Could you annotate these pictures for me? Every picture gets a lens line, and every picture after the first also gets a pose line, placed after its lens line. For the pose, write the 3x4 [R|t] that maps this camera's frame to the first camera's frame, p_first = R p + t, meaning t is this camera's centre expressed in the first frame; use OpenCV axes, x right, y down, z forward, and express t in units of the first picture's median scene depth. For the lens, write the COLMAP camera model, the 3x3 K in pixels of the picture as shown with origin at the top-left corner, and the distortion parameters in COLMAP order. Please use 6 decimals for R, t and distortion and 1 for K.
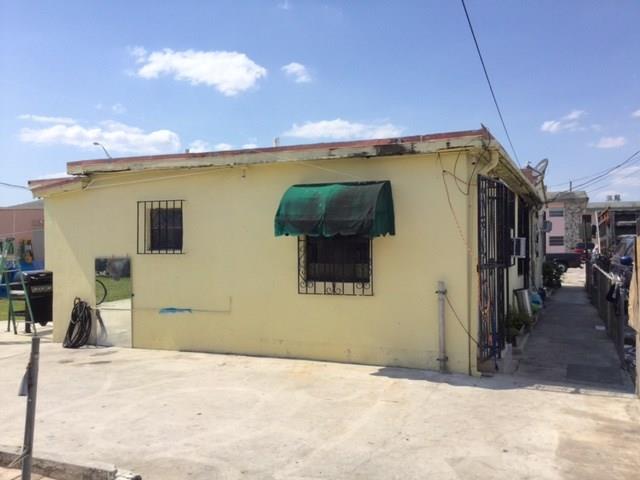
lens RADIAL K [[596.1, 0, 319.6], [0, 596.1, 242.2], [0, 0, 1]] dist [0.104997, -0.179163]
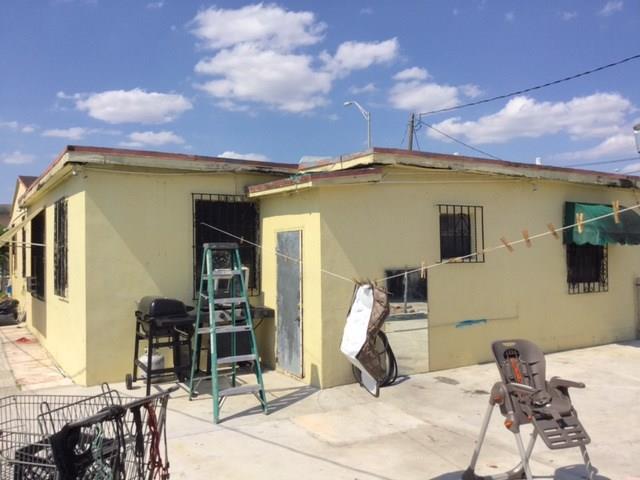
lens RADIAL K [[596.1, 0, 319.6], [0, 596.1, 242.2], [0, 0, 1]] dist [0.104997, -0.179163]
pose [[0.527679, -0.004427, 0.849432, -1.162590], [-0.017769, 0.999710, 0.016248, -0.024227], [-0.849258, -0.023667, 0.527448, 0.699504]]
